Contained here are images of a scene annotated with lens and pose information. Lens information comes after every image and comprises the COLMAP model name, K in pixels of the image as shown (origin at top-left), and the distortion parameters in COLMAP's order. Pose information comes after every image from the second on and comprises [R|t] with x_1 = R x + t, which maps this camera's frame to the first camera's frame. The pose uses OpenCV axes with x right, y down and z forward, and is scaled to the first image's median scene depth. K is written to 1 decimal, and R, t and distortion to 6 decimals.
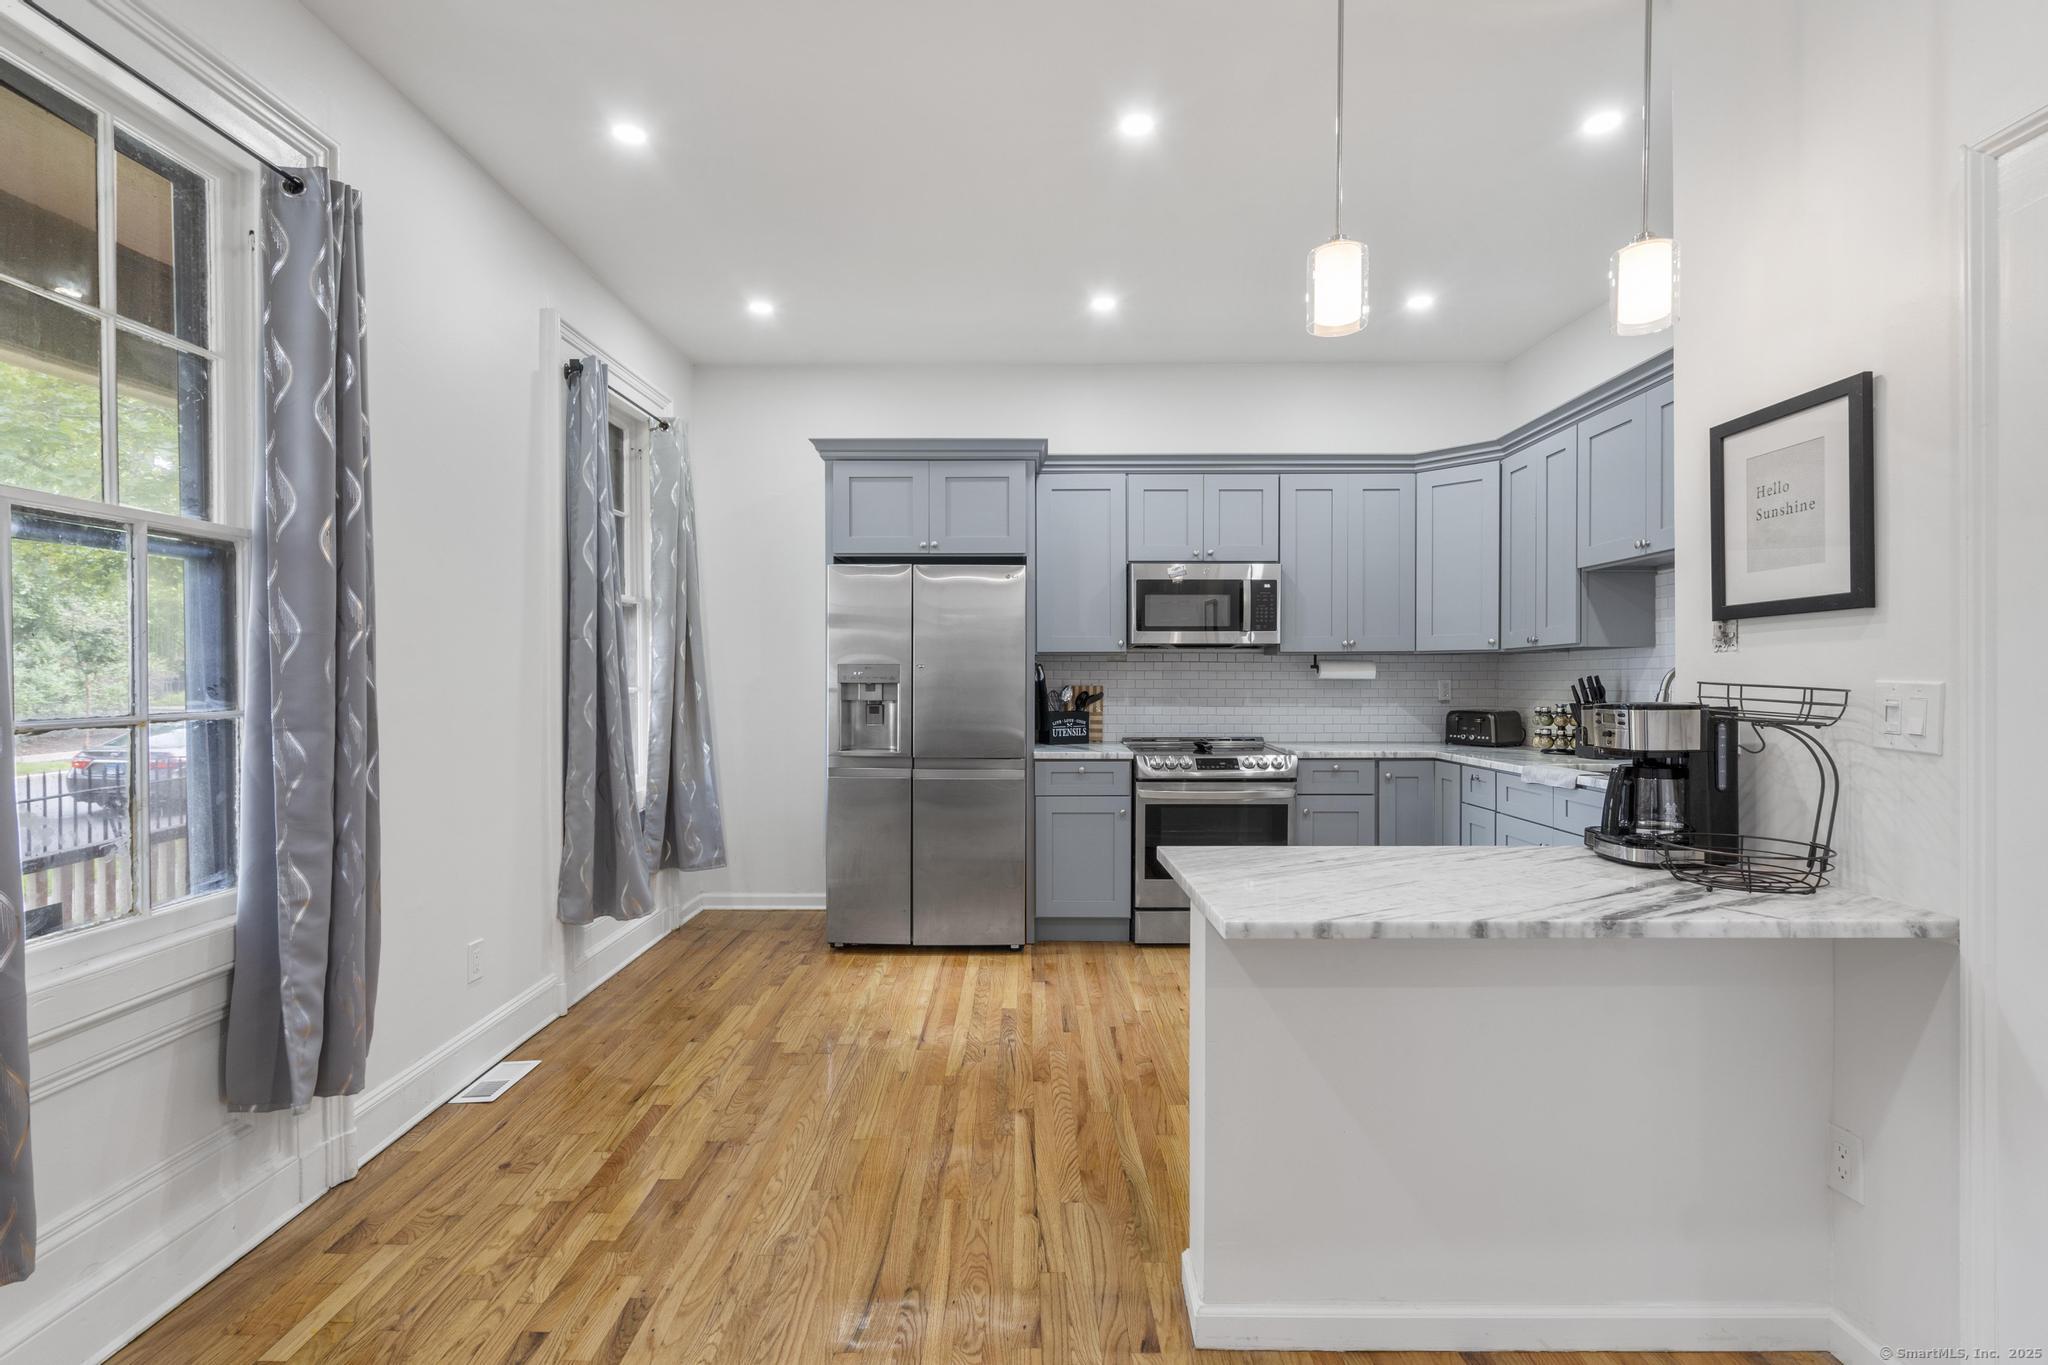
lens RADIAL K [[935.3, 0, 1020.6], [0, 935.3, 687.8], [0, 0, 1]] dist [-0.002918, -0.000139]
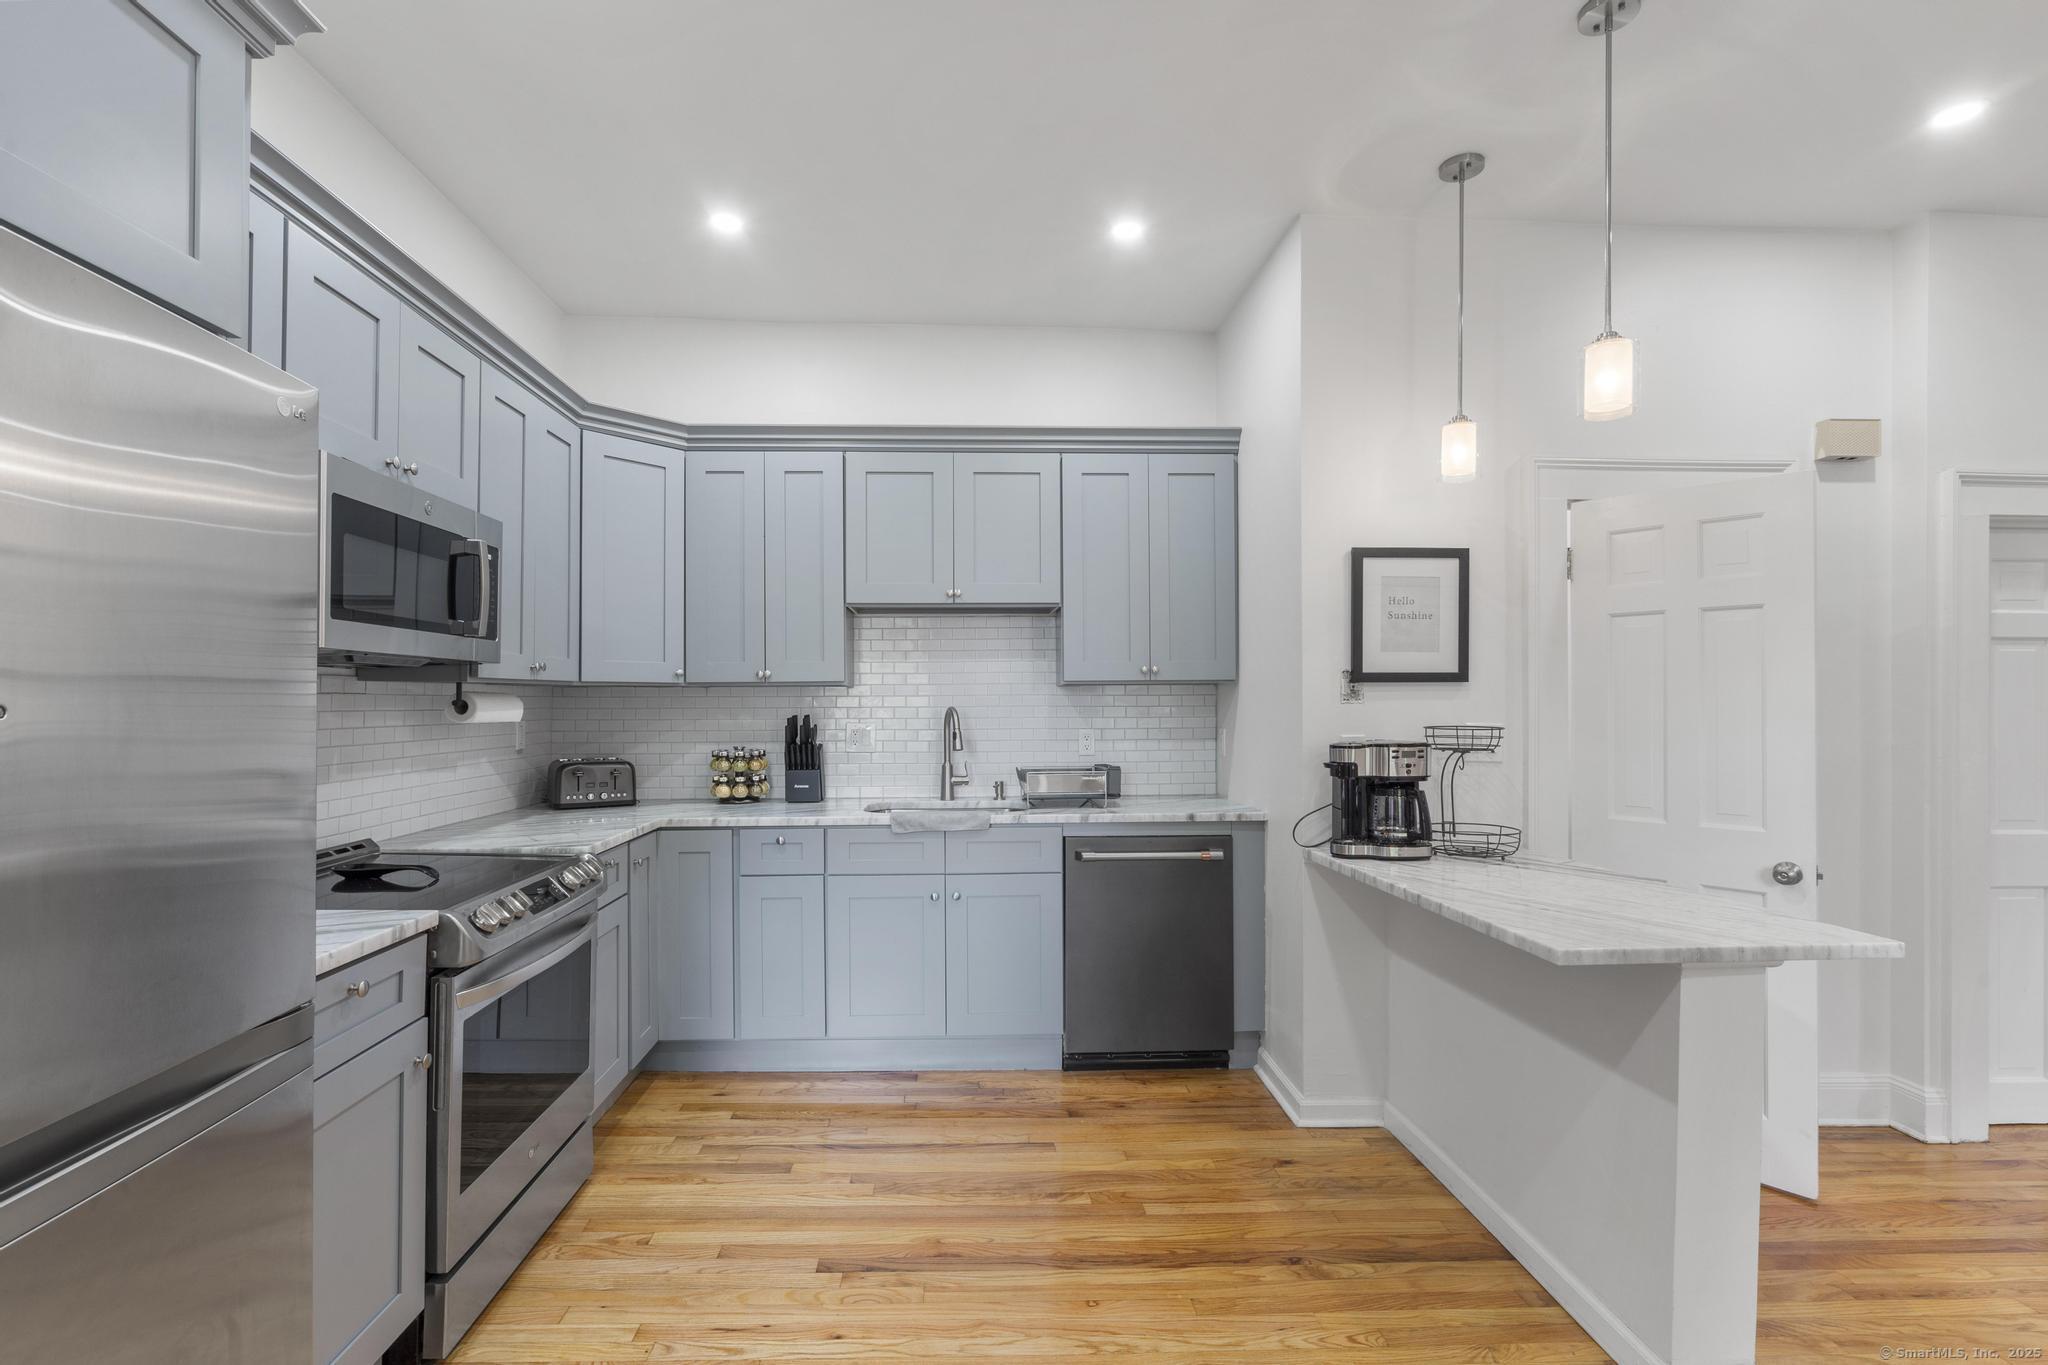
lens RADIAL K [[932.4, 0, 1003.8], [0, 932.4, 698.3], [0, 0, 1]] dist [-0.002854, 0.000335]
pose [[-0.051409, 0.003806, 0.998670, -0.315578], [0.009729, 0.999947, -0.003310, -0.022726], [-0.998630, 0.009546, -0.051443, 0.772889]]
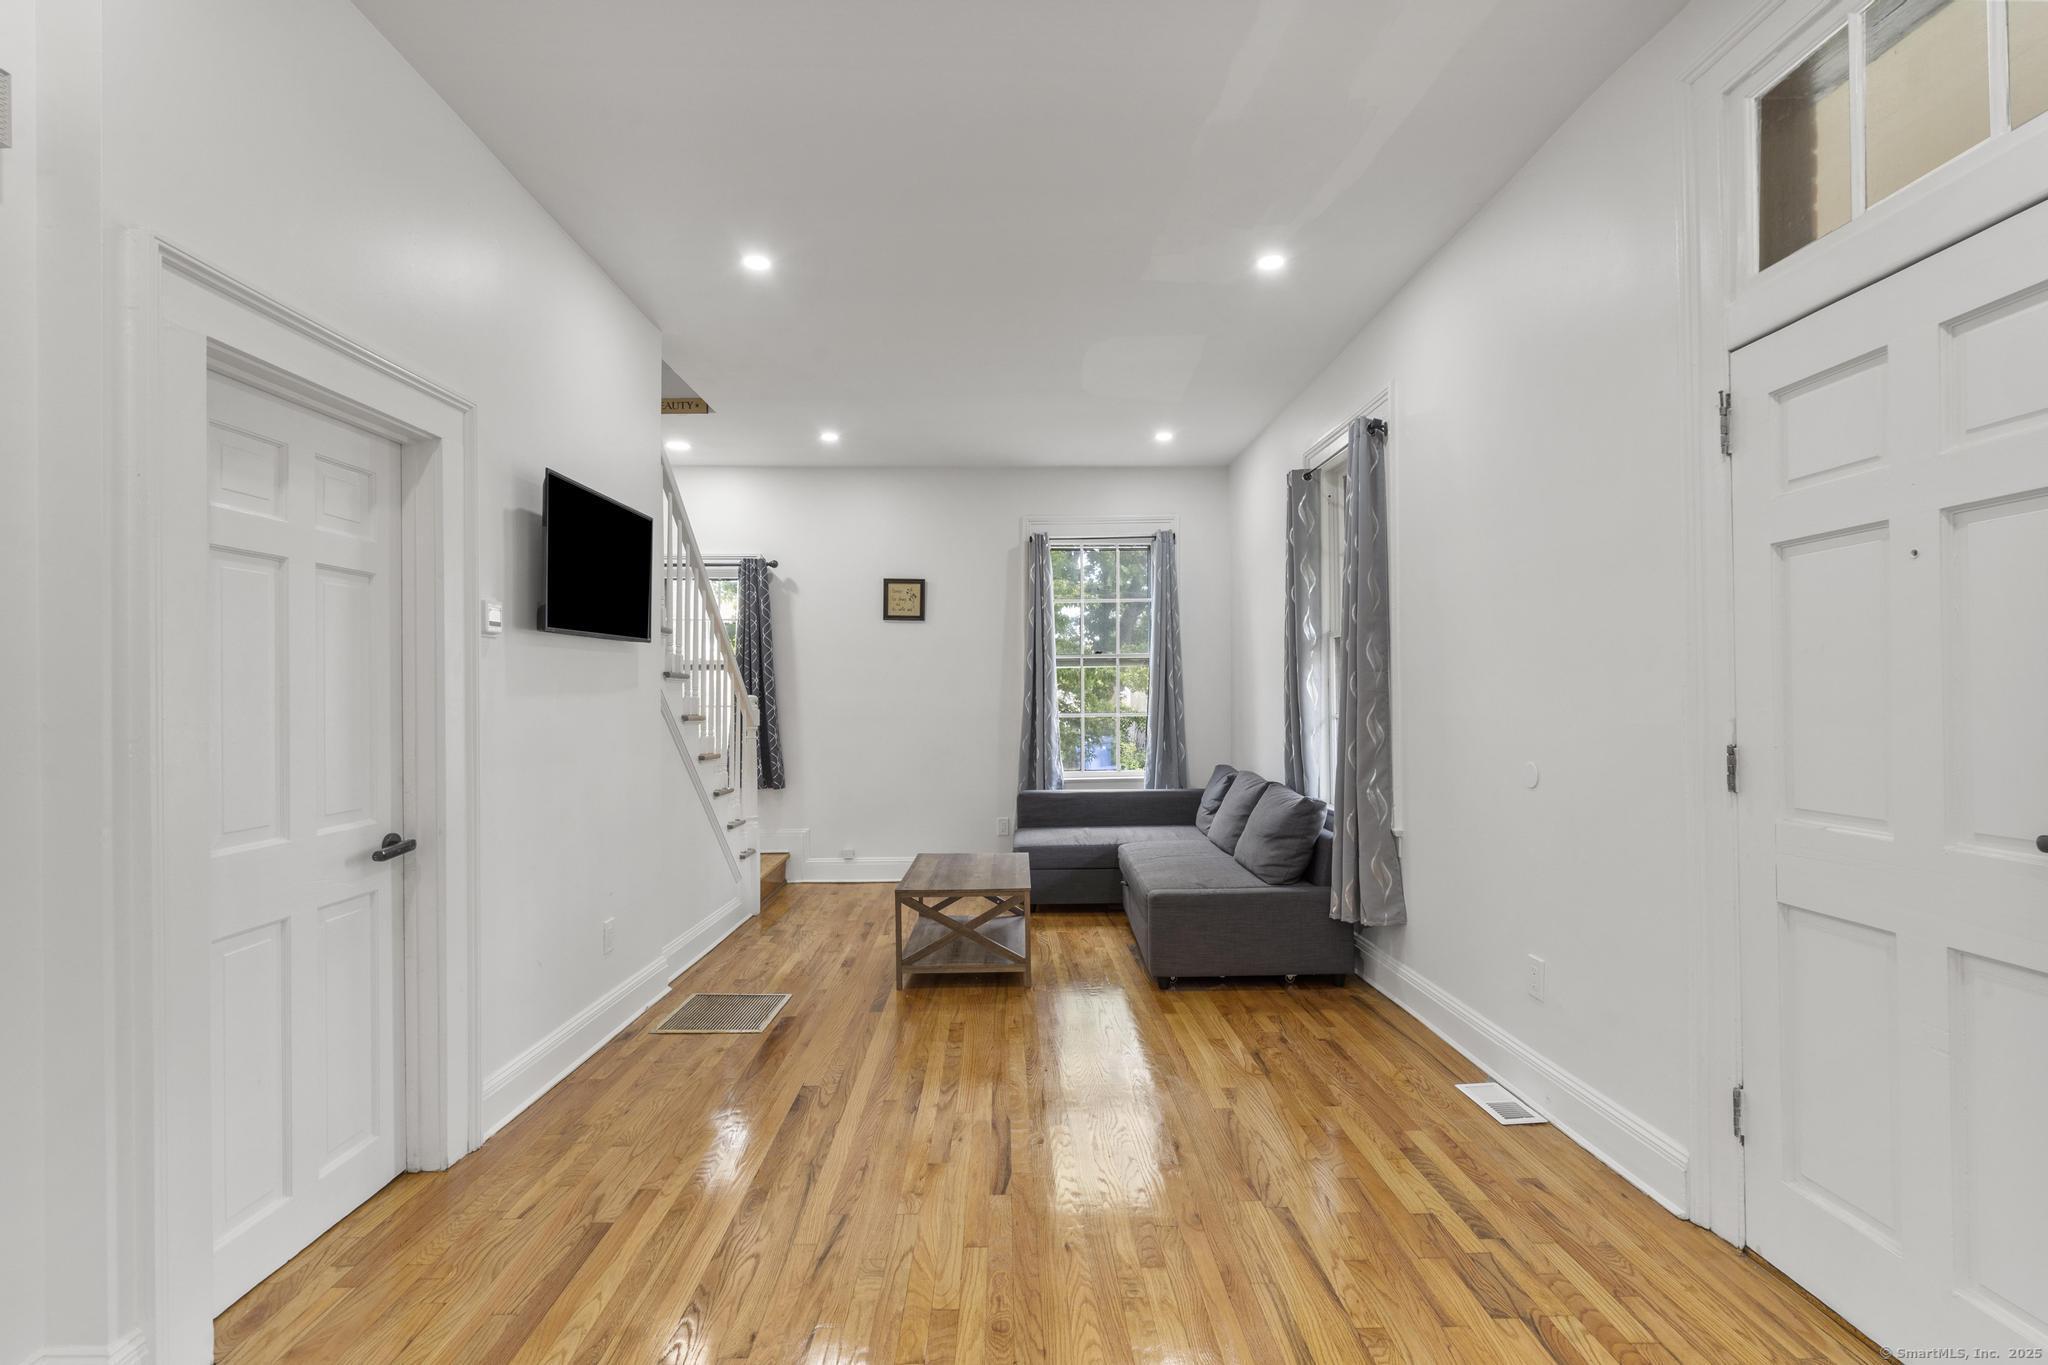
lens RADIAL K [[935.3, 0, 1020.6], [0, 935.3, 687.8], [0, 0, 1]] dist [-0.002918, -0.000139]
pose [[-0.999718, 0.006234, -0.022908, -0.025073], [0.005949, 0.999905, 0.012473, 0.000934], [0.022984, 0.012333, -0.999660, 0.442186]]
